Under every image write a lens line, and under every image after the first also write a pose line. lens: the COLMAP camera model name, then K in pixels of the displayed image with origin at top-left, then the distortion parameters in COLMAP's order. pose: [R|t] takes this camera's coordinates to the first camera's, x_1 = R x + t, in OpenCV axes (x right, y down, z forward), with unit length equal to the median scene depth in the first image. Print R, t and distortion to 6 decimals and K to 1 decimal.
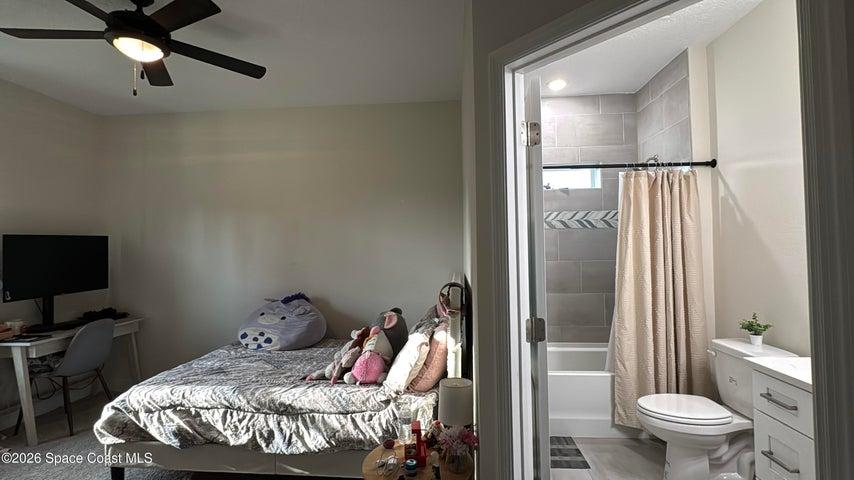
lens RADIAL K [[389.4, 0, 427.0], [0, 389.4, 240.0], [0, 0, 1]] dist [-0.003651, -0.000325]
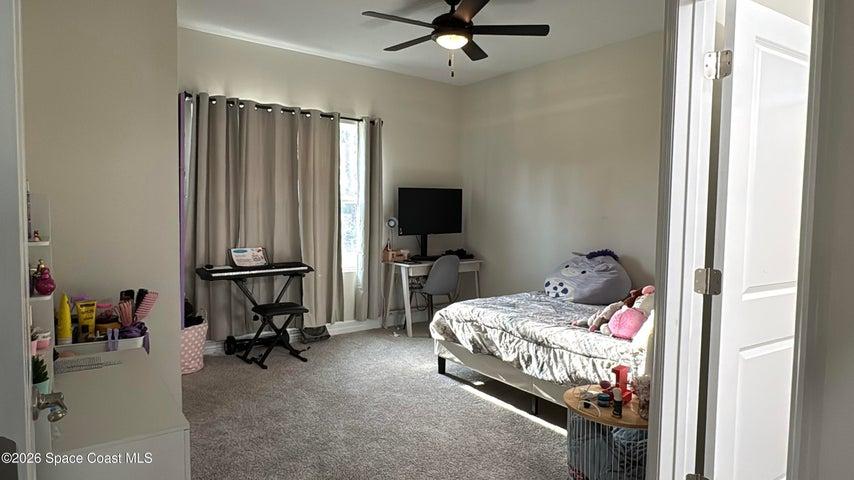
lens RADIAL K [[504.7, 0, 427.0], [0, 504.7, 240.0], [0, 0, 1]] dist [-0.001238, -0.000328]
pose [[0.661024, 0.070612, -0.747035, 0.469754], [-0.009226, 0.996252, 0.086005, 0.023054], [0.750308, -0.049959, 0.659198, -0.187342]]
